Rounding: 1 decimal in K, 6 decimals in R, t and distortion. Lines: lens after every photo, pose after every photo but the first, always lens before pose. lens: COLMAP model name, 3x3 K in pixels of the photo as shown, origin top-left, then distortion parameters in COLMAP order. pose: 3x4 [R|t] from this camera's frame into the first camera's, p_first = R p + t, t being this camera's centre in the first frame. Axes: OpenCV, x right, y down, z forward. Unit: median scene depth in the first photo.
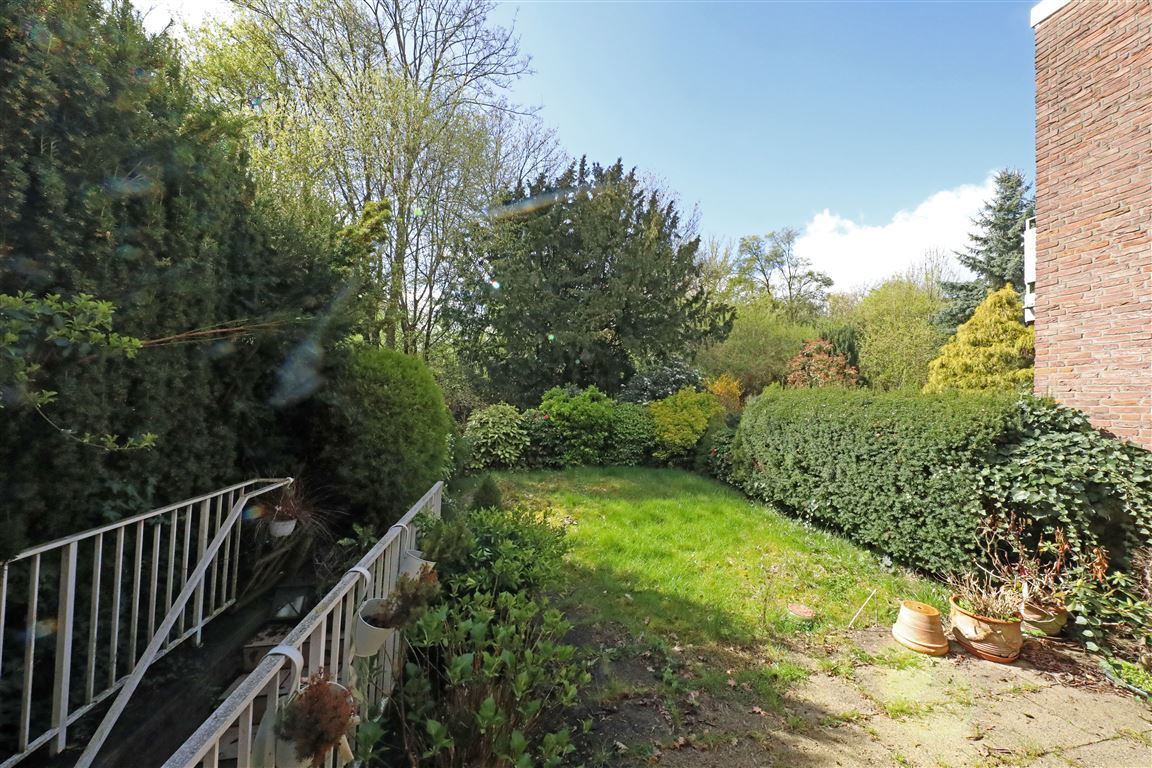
lens RADIAL K [[427.4, 0, 575.6], [0, 427.4, 404.1], [0, 0, 1]] dist [-0.007621, -0.000157]
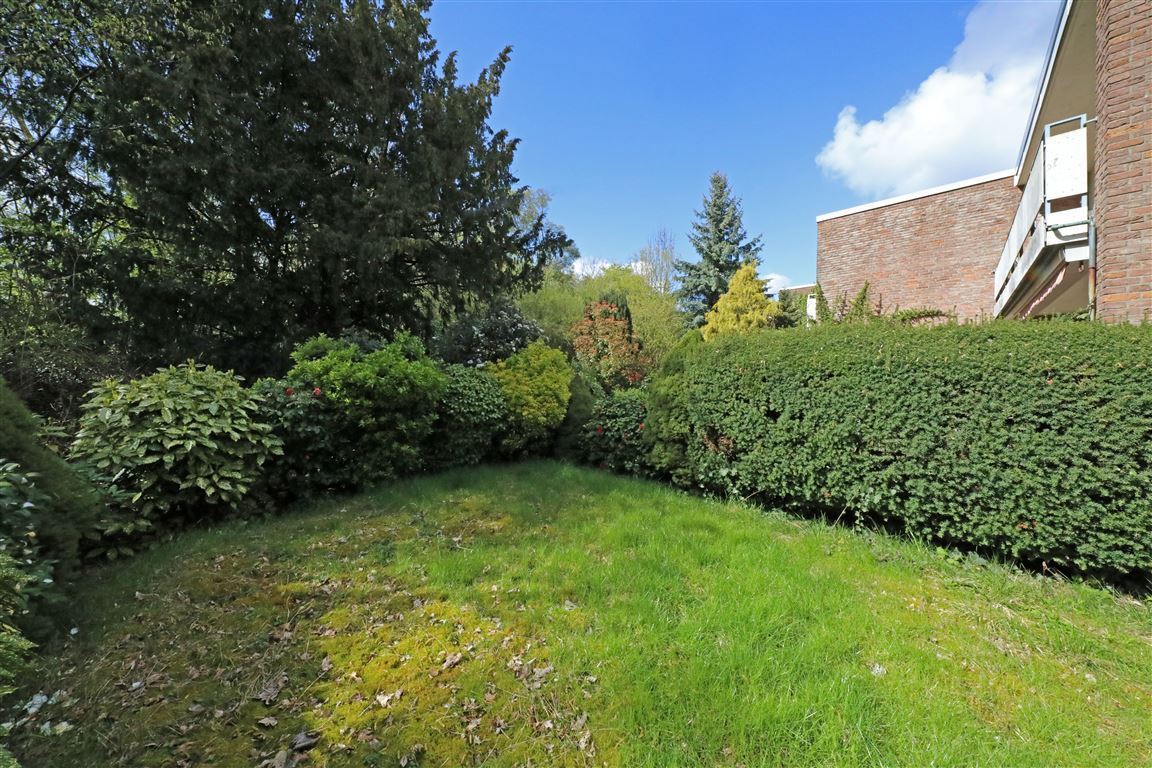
lens RADIAL K [[427.4, 0, 575.6], [0, 427.4, 404.1], [0, 0, 1]] dist [-0.007621, -0.000157]
pose [[0.803652, -0.063719, 0.591679, -0.120382], [0.029677, 0.997305, 0.067094, 0.020234], [-0.594360, -0.036361, 0.803377, 0.440782]]
